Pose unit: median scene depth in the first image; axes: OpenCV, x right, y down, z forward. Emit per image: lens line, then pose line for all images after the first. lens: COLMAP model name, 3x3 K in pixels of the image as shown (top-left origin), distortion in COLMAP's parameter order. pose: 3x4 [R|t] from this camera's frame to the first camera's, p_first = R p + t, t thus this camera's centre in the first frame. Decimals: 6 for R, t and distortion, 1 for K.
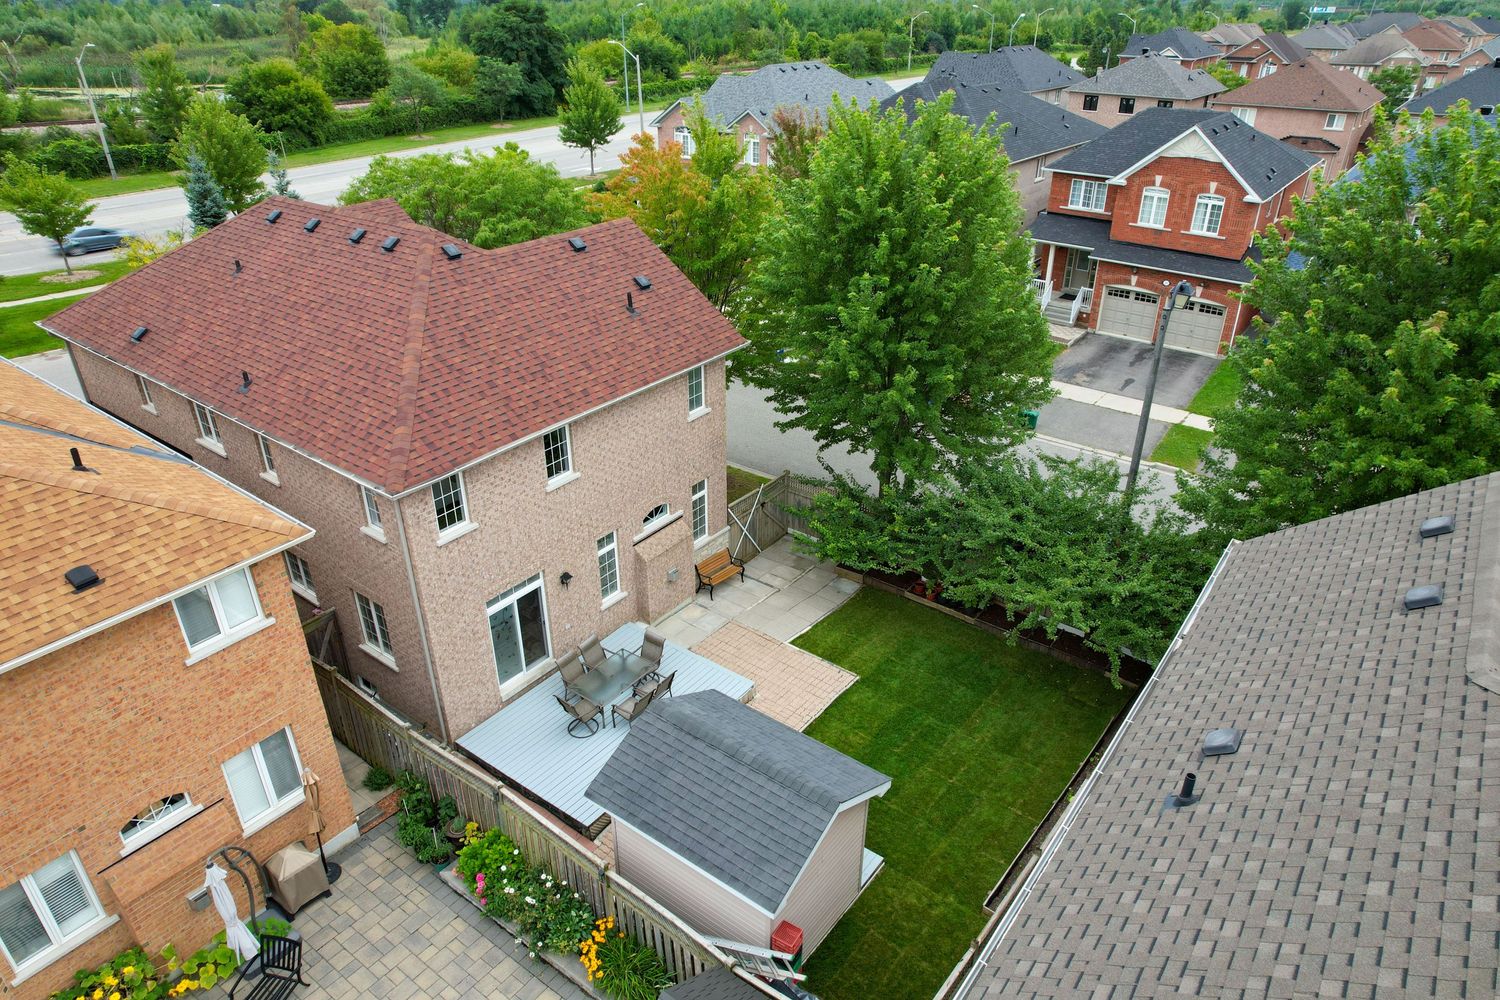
lens RADIAL K [[954.2, 0, 755.1], [0, 954.2, 495.9], [0, 0, 1]] dist [-0.090660, 0.081641]
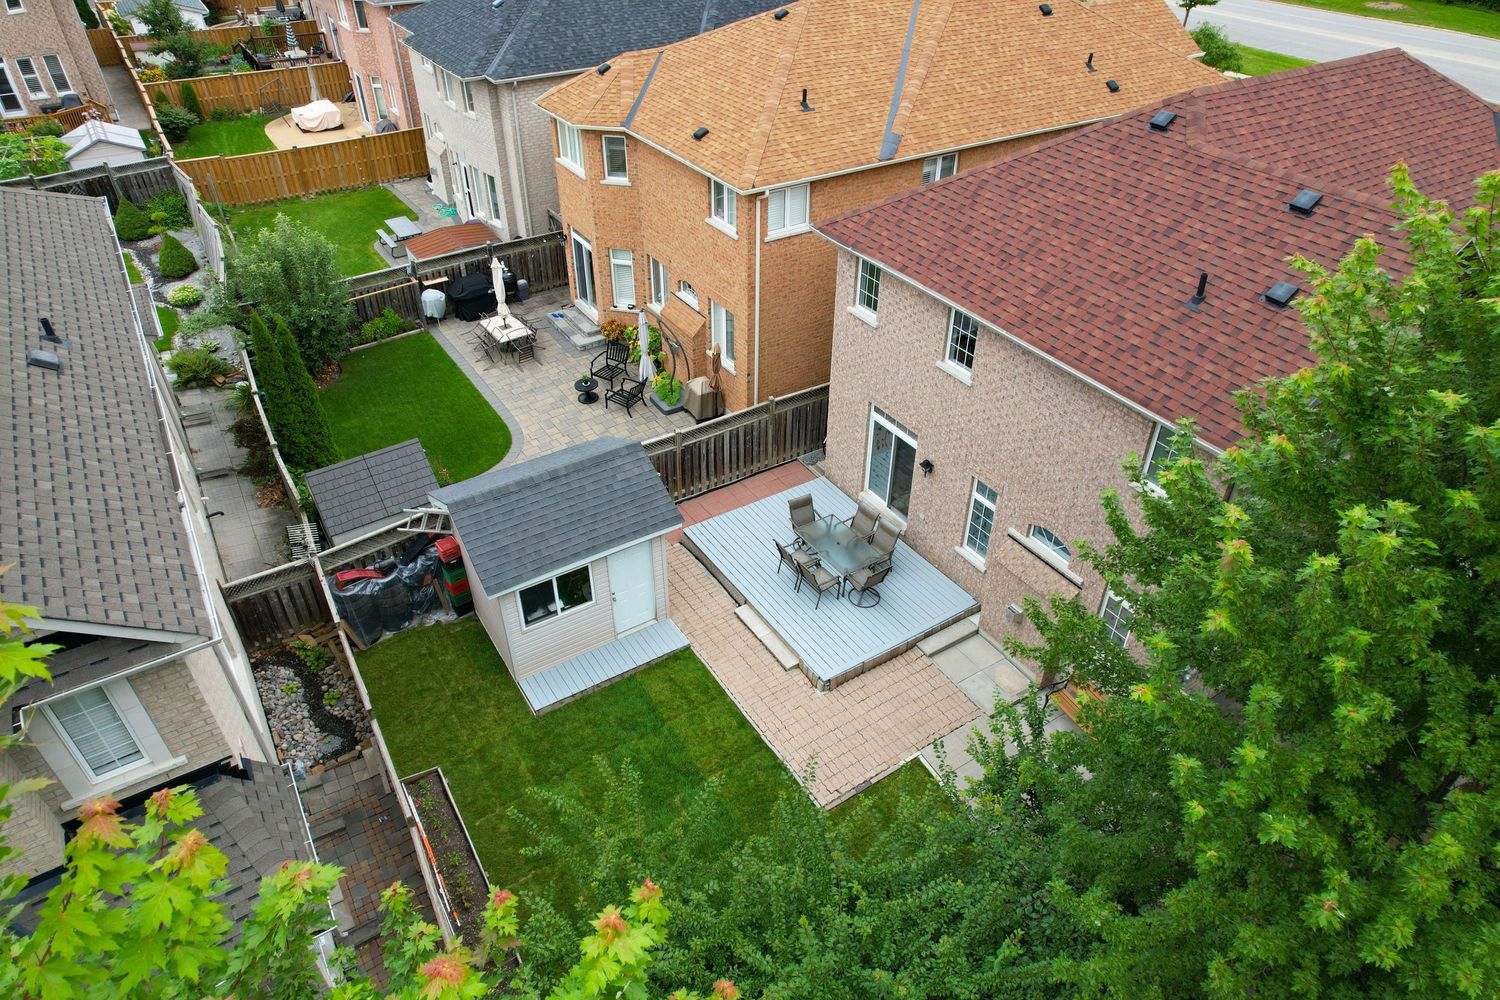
lens RADIAL K [[954.2, 0, 755.1], [0, 954.2, 495.9], [0, 0, 1]] dist [-0.090660, 0.081641]
pose [[-0.335155, 0.562151, -0.756081, 0.638553], [-0.459249, 0.603228, 0.652079, -0.473021], [0.822655, 0.565777, 0.055993, 0.938112]]
